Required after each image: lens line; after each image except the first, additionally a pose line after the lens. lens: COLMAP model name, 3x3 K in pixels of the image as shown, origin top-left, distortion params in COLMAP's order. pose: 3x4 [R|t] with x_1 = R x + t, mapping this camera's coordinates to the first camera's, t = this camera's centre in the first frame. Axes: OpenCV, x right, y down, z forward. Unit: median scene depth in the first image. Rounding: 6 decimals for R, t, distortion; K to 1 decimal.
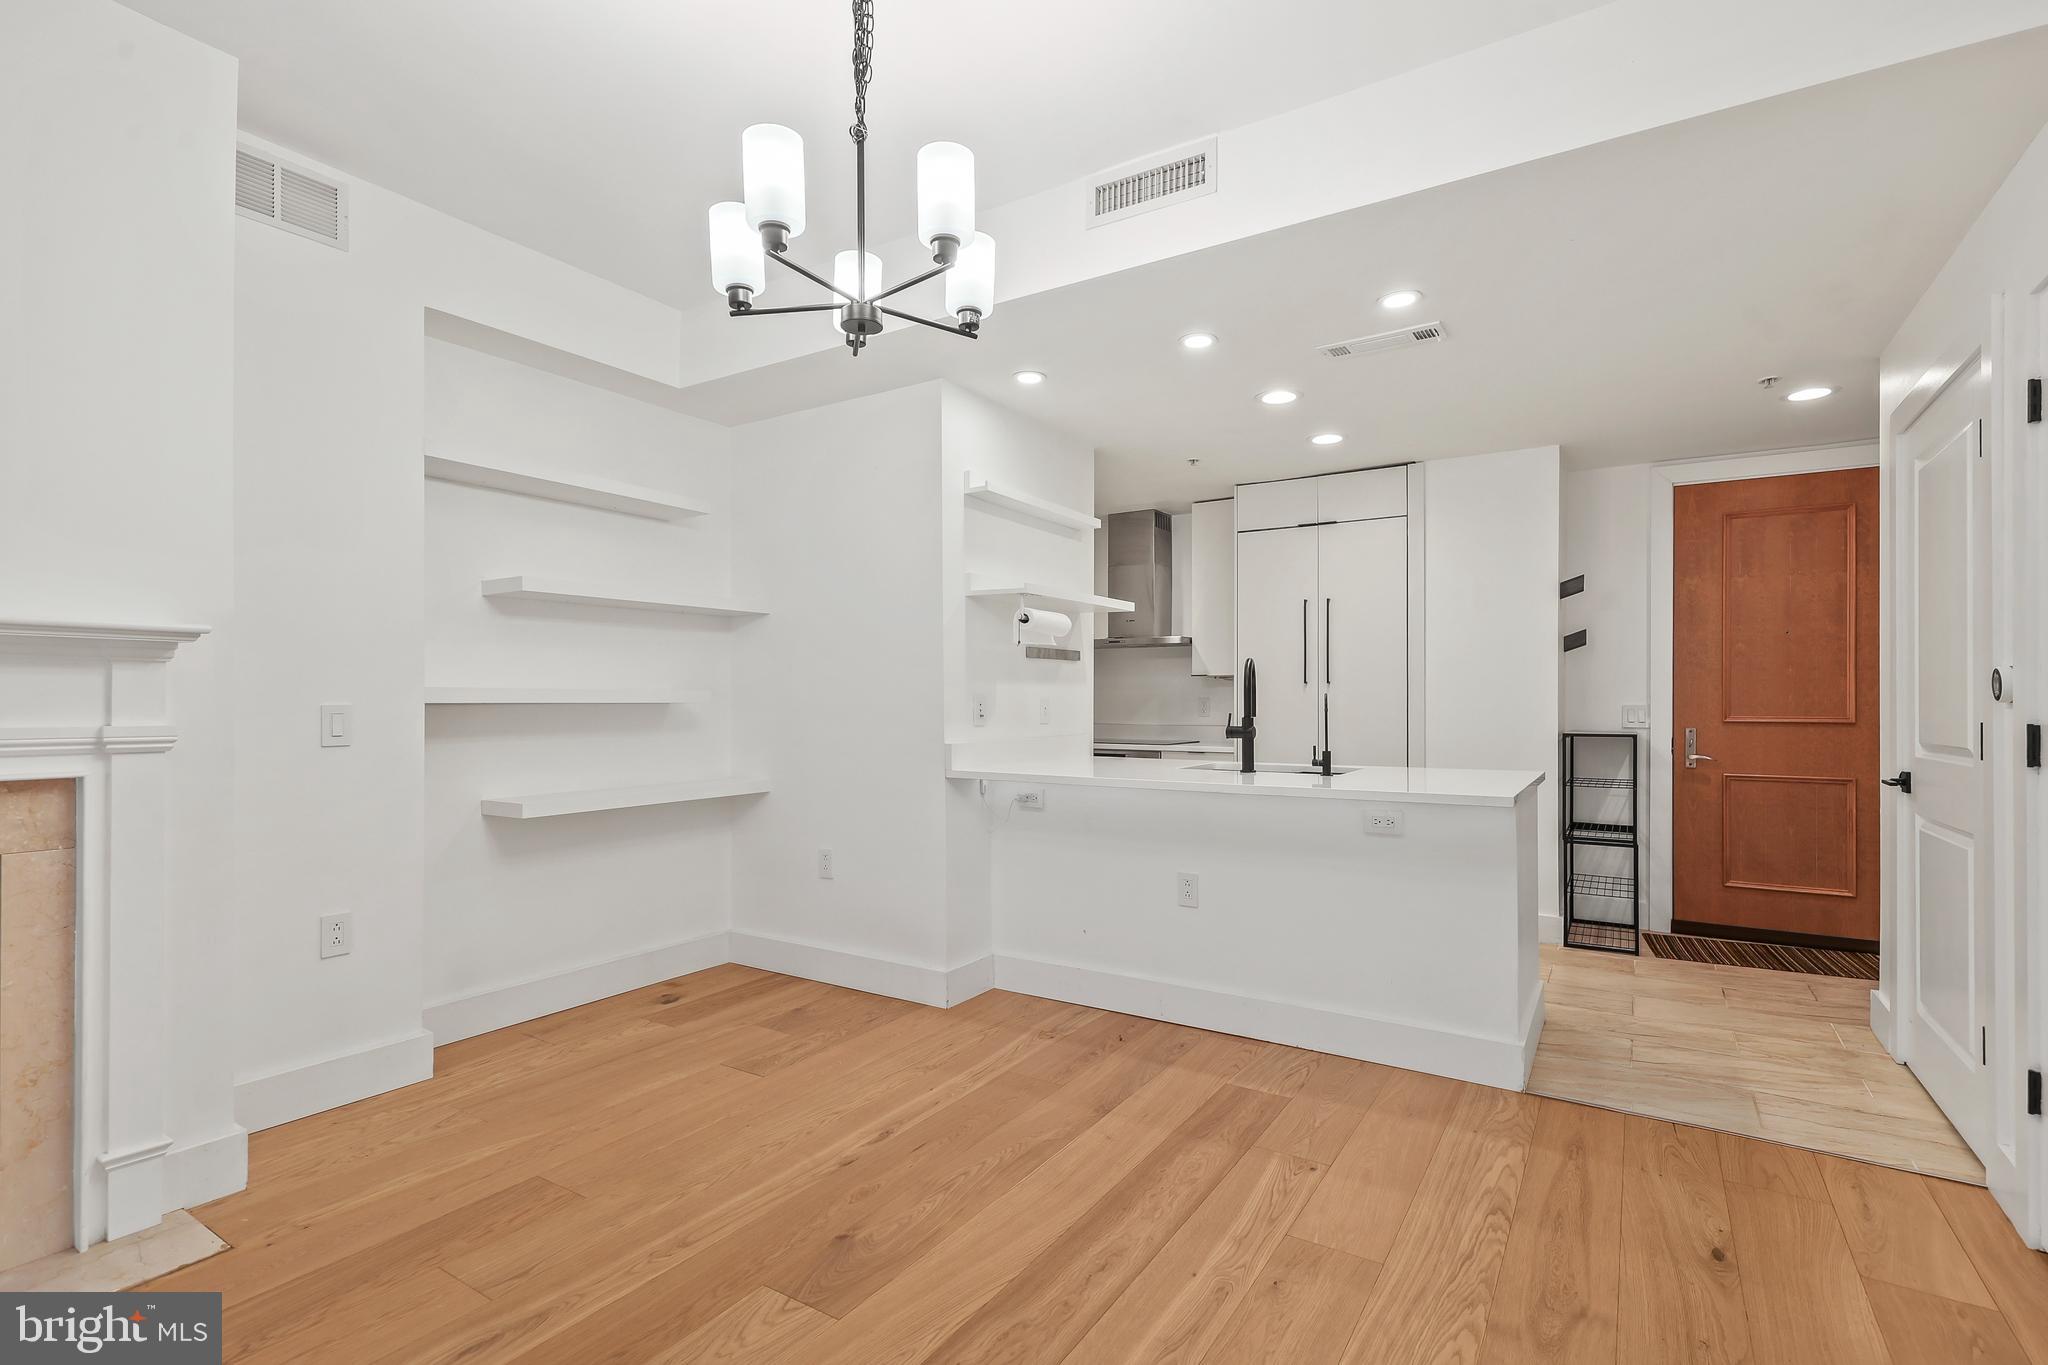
lens RADIAL K [[929.0, 0, 1051.4], [0, 929.0, 693.8], [0, 0, 1]] dist [0.003758, -0.000653]
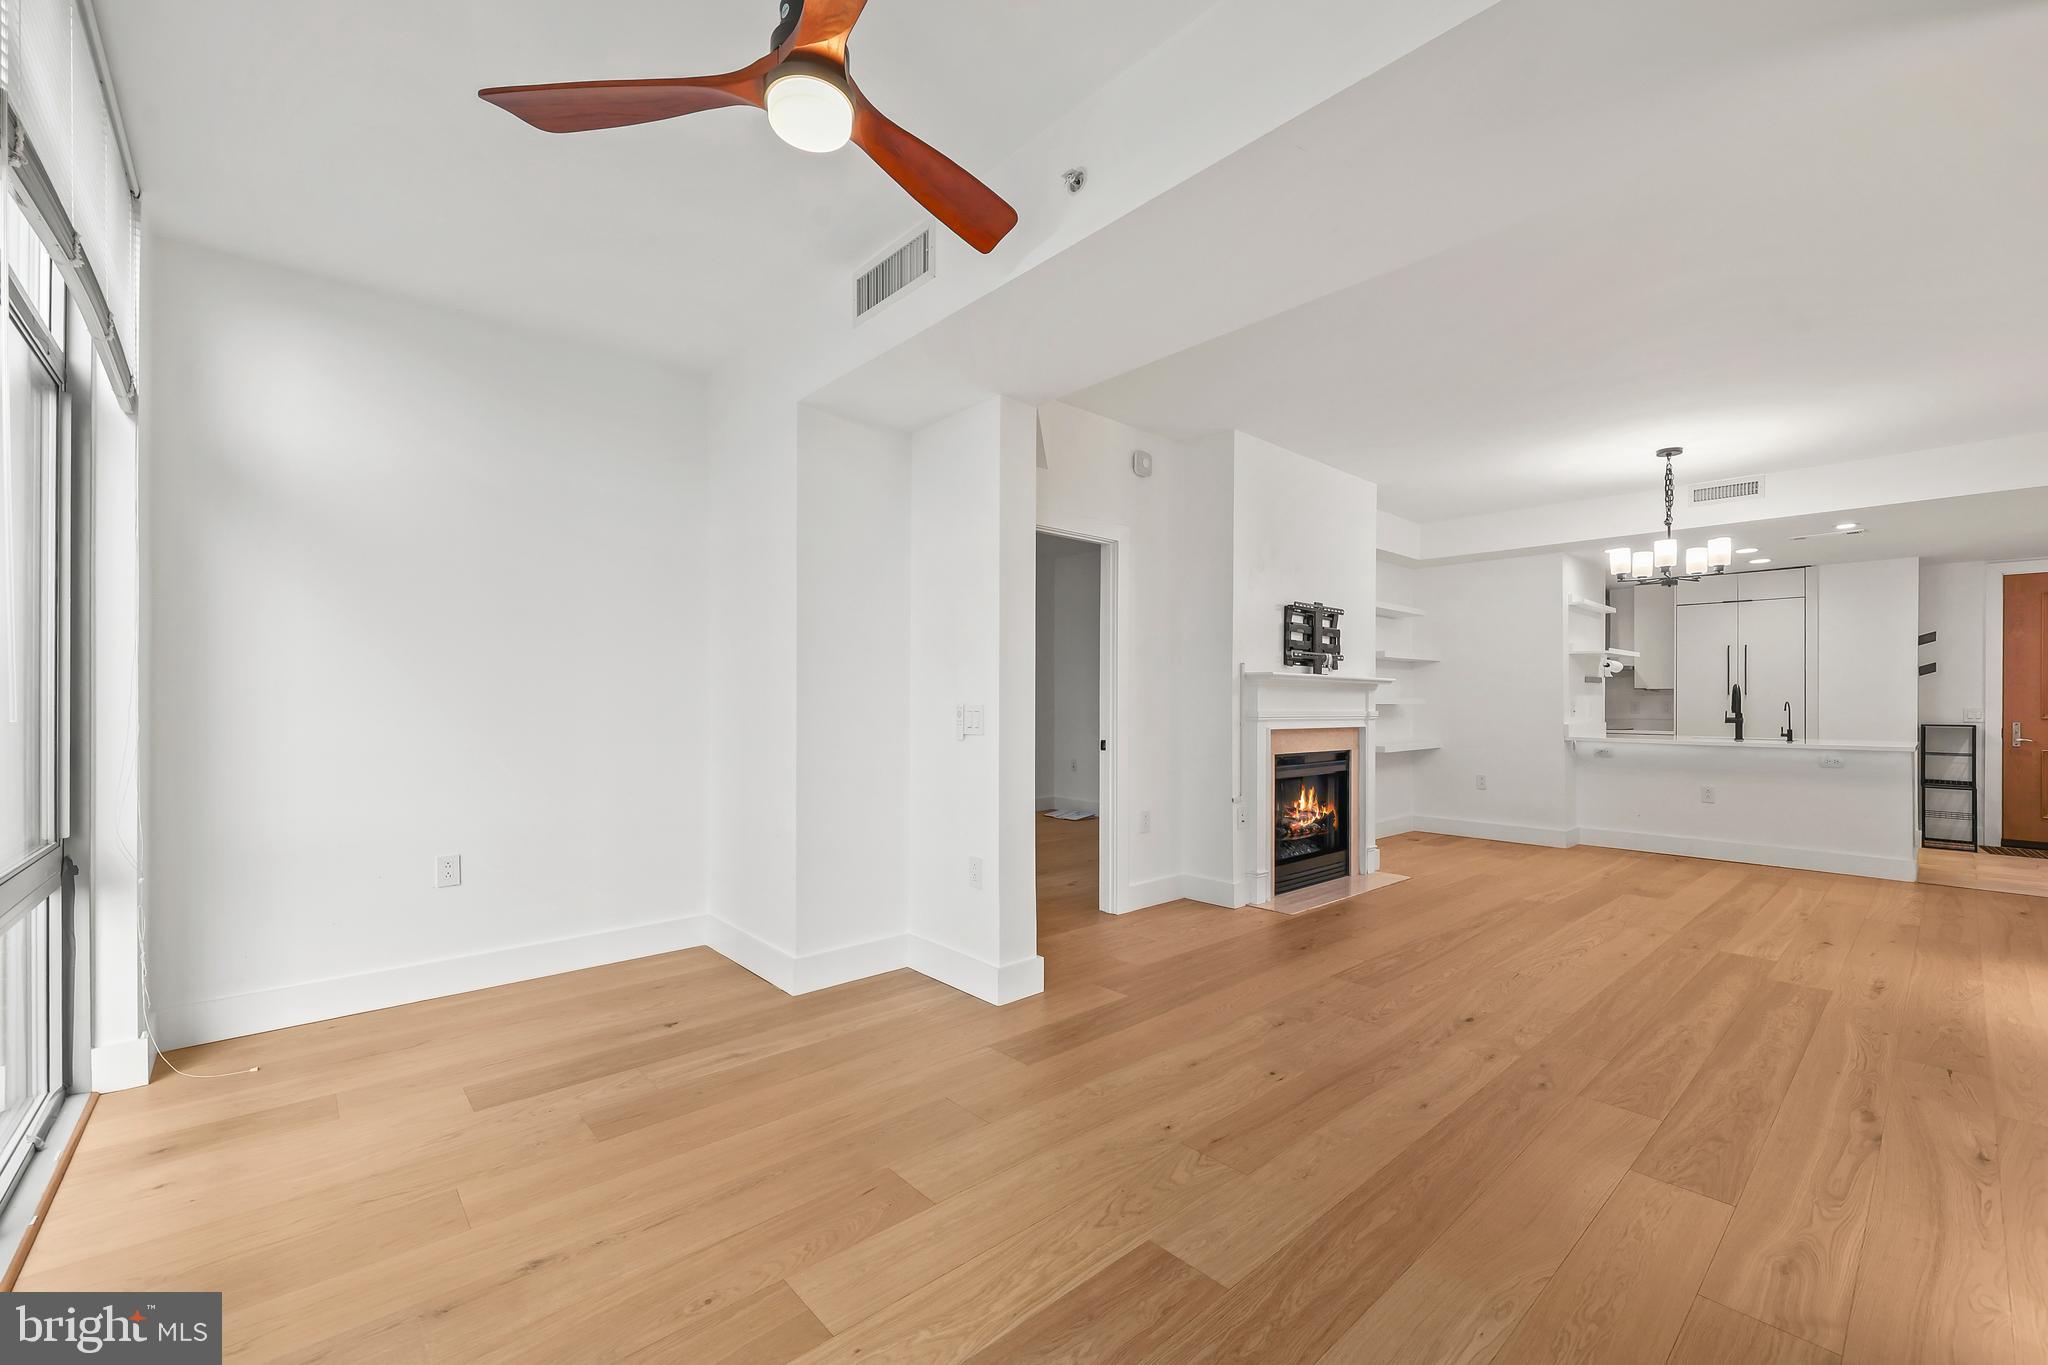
lens RADIAL K [[839.2, 0, 1019.5], [0, 839.2, 695.6], [0, 0, 1]] dist [0.003075, -0.001757]
pose [[0.962241, 0.001431, -0.272195, -0.758169], [-0.001681, 0.999998, -0.000683, -0.007887], [0.272194, 0.001115, 0.962242, -1.138976]]
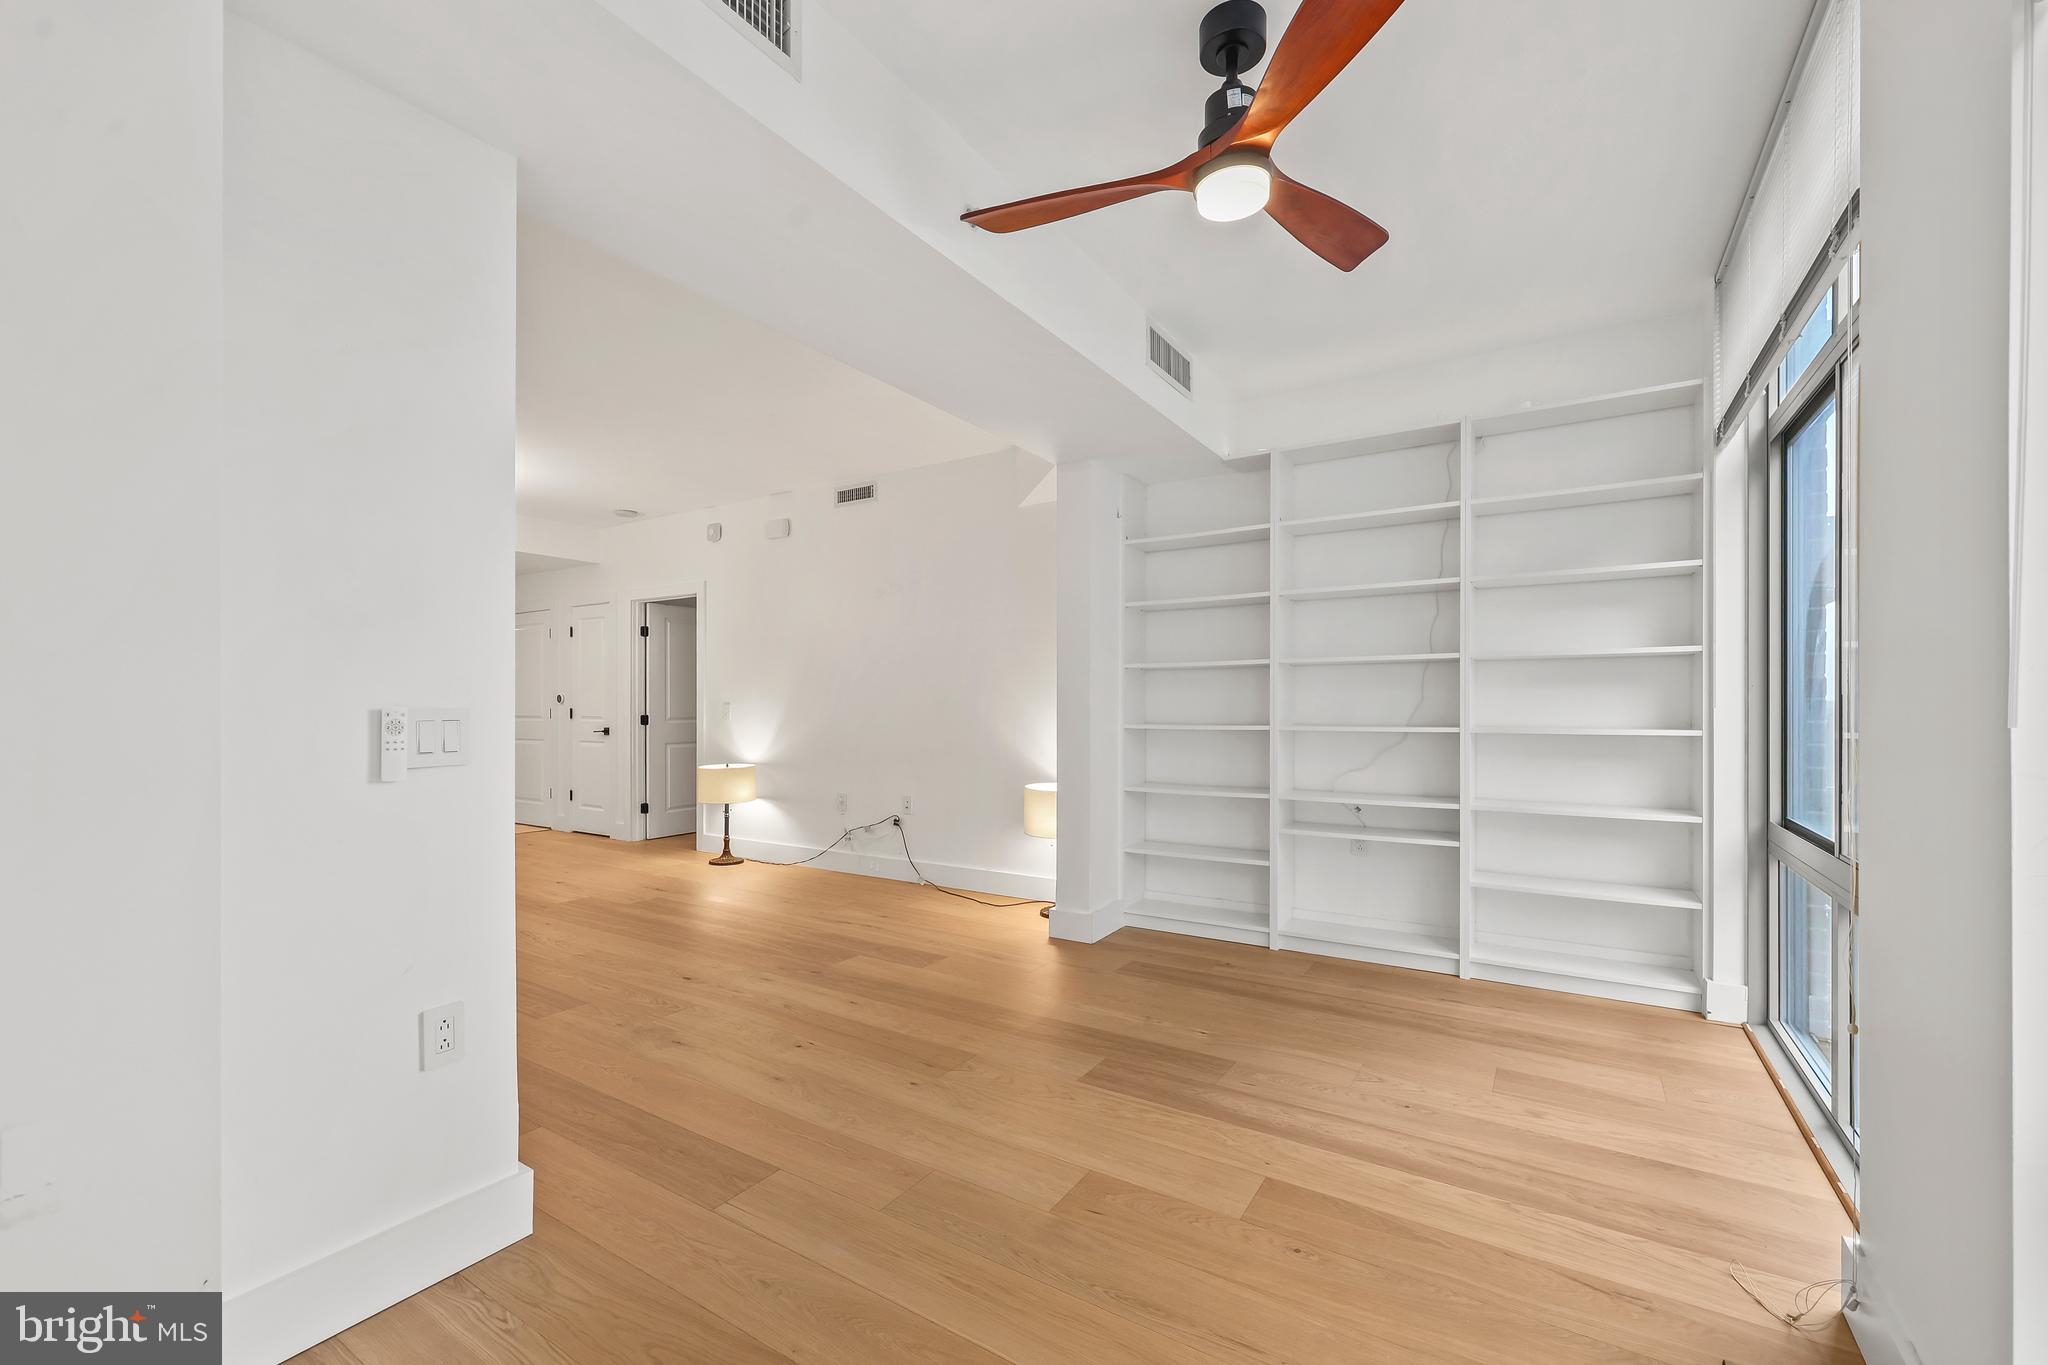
lens RADIAL K [[839.2, 0, 1026.6], [0, 839.2, 697.9], [0, 0, 1]] dist [0.003075, -0.001757]
pose [[-0.001847, 0.004619, 0.999988, -1.536432], [-0.004460, 0.999979, -0.004627, -0.005568], [-0.999988, -0.004469, -0.001826, -0.589206]]
